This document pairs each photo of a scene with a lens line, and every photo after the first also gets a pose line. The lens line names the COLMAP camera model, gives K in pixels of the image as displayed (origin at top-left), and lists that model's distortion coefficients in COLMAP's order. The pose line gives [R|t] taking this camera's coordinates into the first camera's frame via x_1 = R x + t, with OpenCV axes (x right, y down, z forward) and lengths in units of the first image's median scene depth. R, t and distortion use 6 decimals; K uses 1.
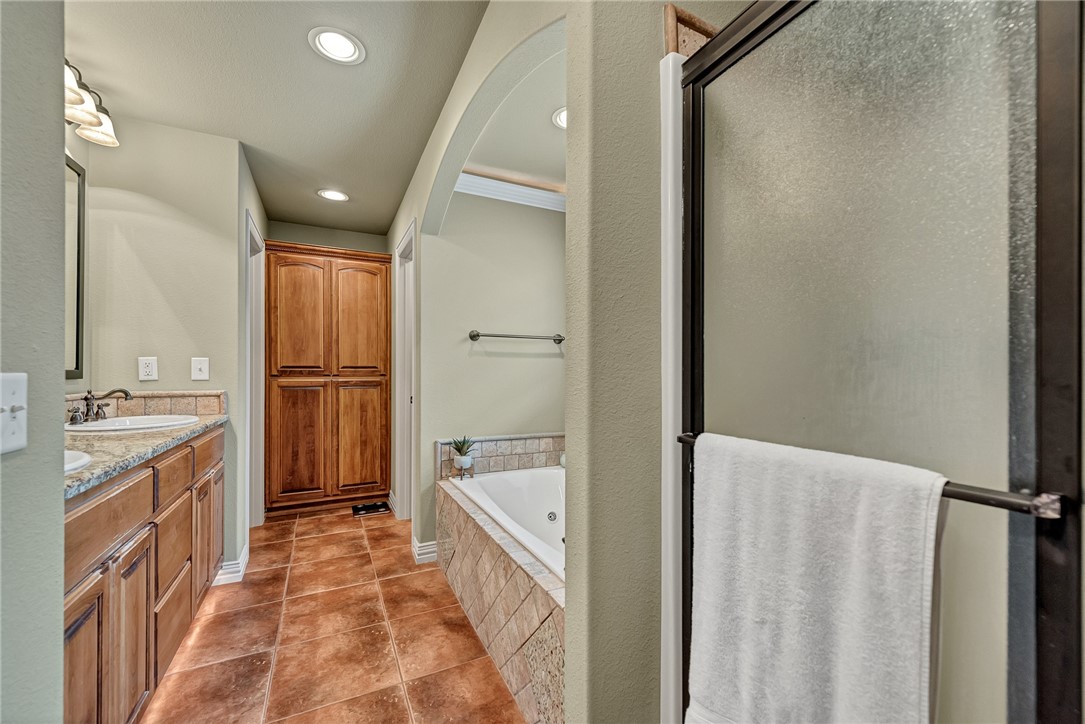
lens RADIAL K [[434.9, 0, 543.5], [0, 434.9, 368.3], [0, 0, 1]] dist [0.012424, -0.004087]
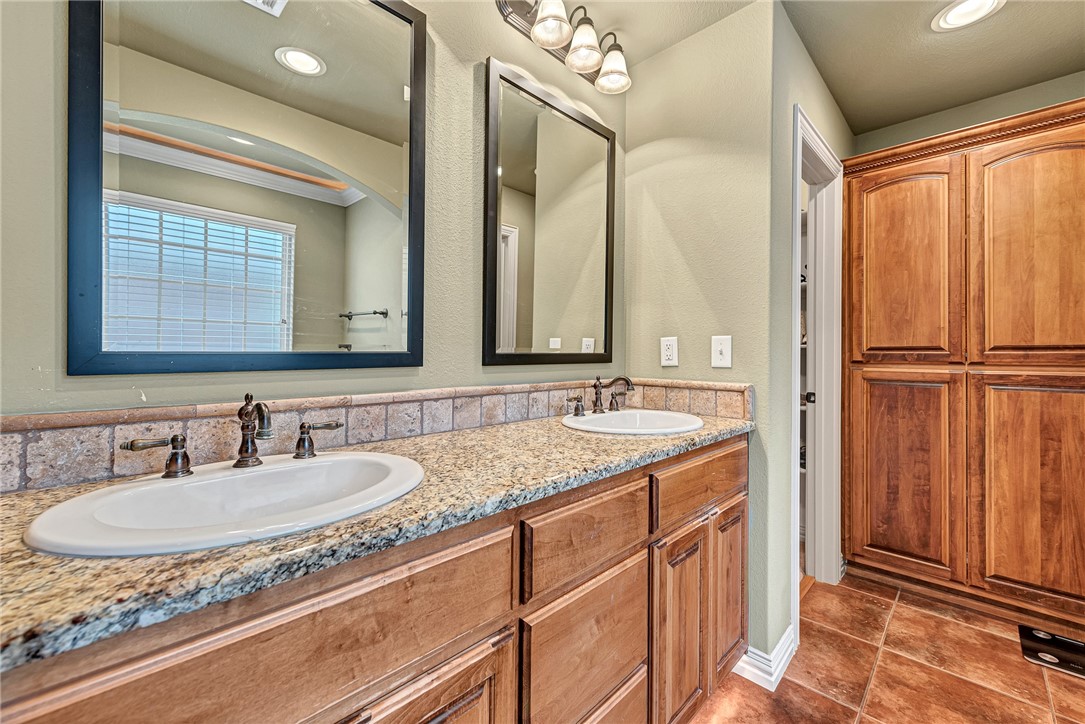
lens RADIAL K [[434.9, 0, 542.4], [0, 434.9, 354.0], [0, 0, 1]] dist [0.012424, -0.004087]
pose [[0.313872, 0.000039, -0.949465, -0.140094], [0.003524, 0.999993, 0.001206, 0.002298], [0.949459, -0.003724, 0.313870, 0.342759]]
